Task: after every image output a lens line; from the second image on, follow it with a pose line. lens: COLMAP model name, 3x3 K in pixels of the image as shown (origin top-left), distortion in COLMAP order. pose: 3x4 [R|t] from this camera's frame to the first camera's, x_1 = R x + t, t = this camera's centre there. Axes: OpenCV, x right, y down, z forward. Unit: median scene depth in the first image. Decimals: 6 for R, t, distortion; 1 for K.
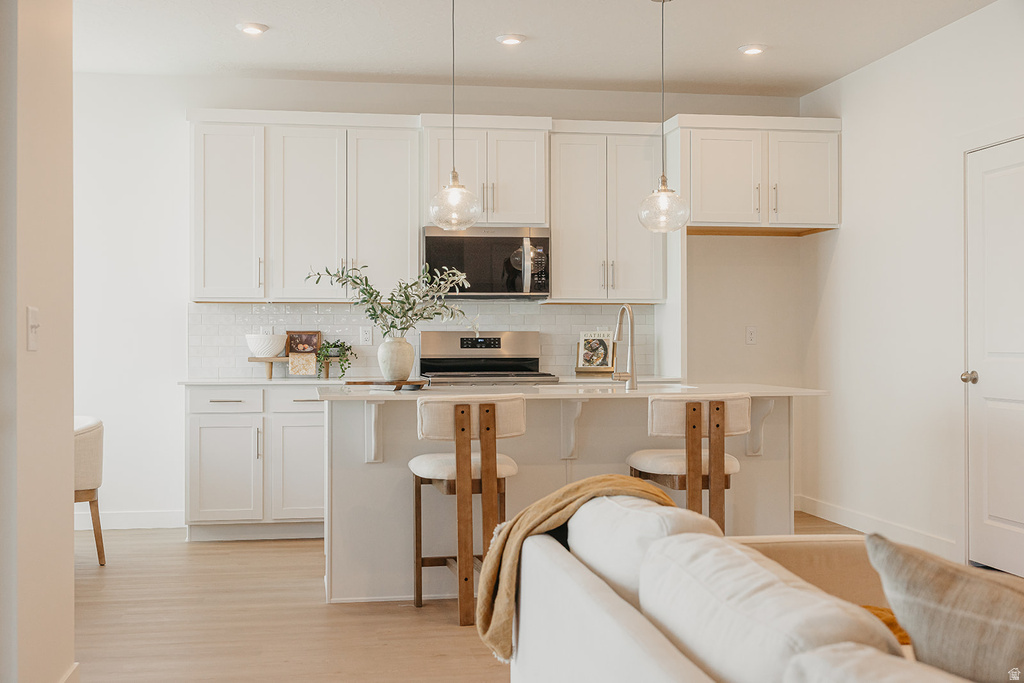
lens RADIAL K [[1148.1, 0, 506.1], [0, 1148.1, 360.3], [0, 0, 1]] dist [-0.015314, 0.000000]
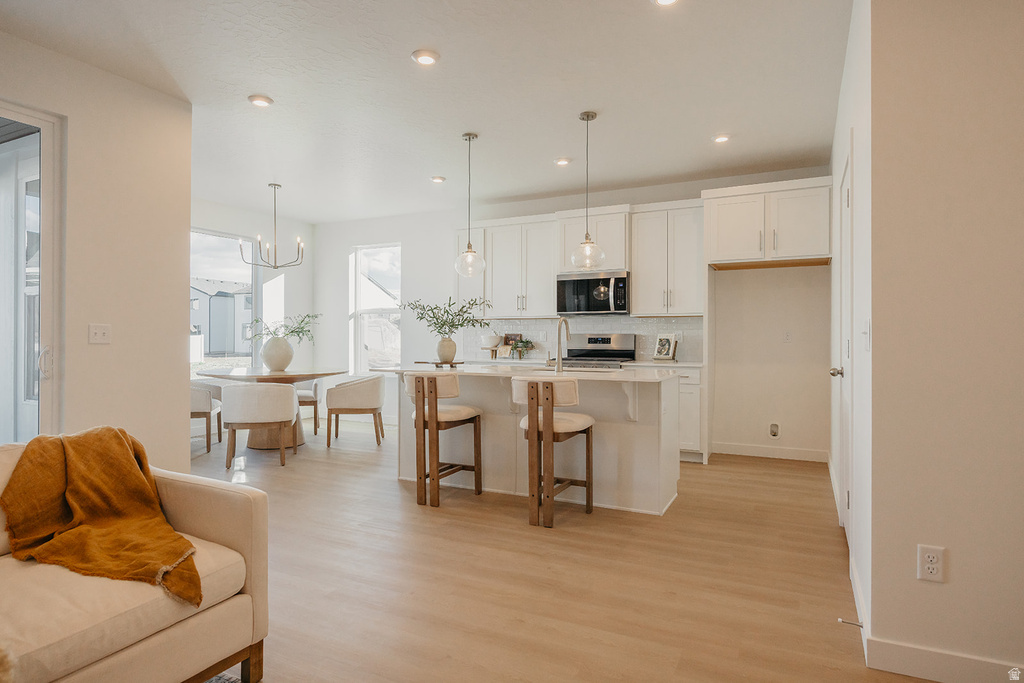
lens RADIAL K [[561.9, 0, 525.9], [0, 561.9, 343.0], [0, 0, 1]] dist [0.003342, -0.006059]
pose [[0.812820, 0.009275, -0.582441, 0.393404], [-0.012320, 0.999923, -0.001270, -0.009467], [0.582385, 0.008208, 0.812872, 0.261851]]
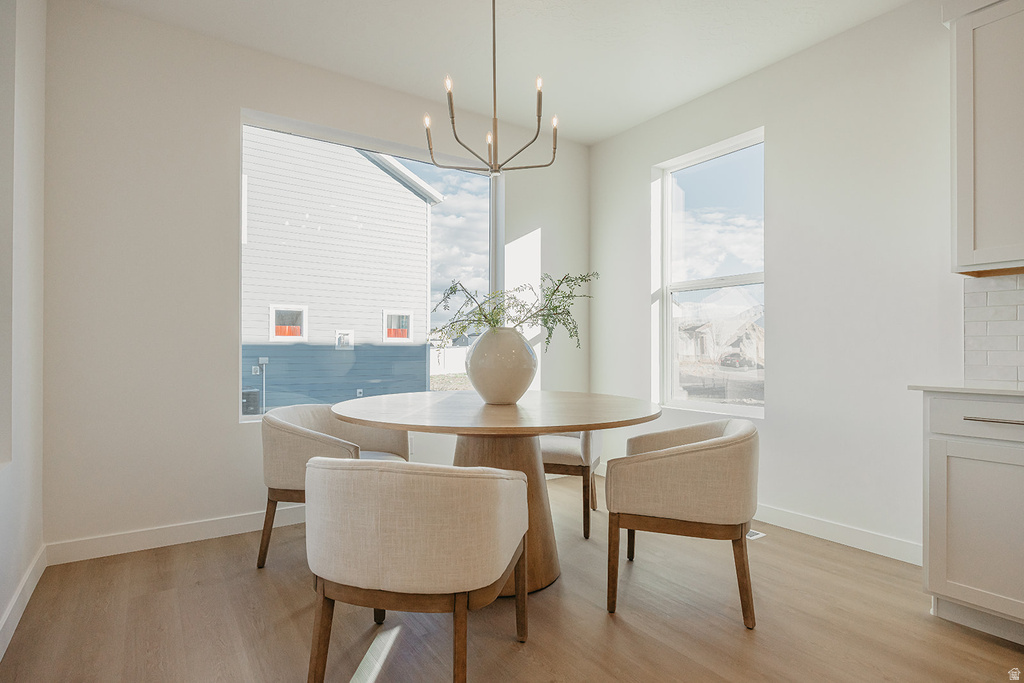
lens RADIAL K [[539.9, 0, 505.4], [0, 539.9, 346.1], [0, 0, 1]] dist [-0.009468, -0.003401]
pose [[0.396014, -0.005148, -0.918230, -0.079242], [-0.012235, 0.999866, -0.010882, 0.001489], [0.918163, 0.015544, 0.395898, 0.597475]]
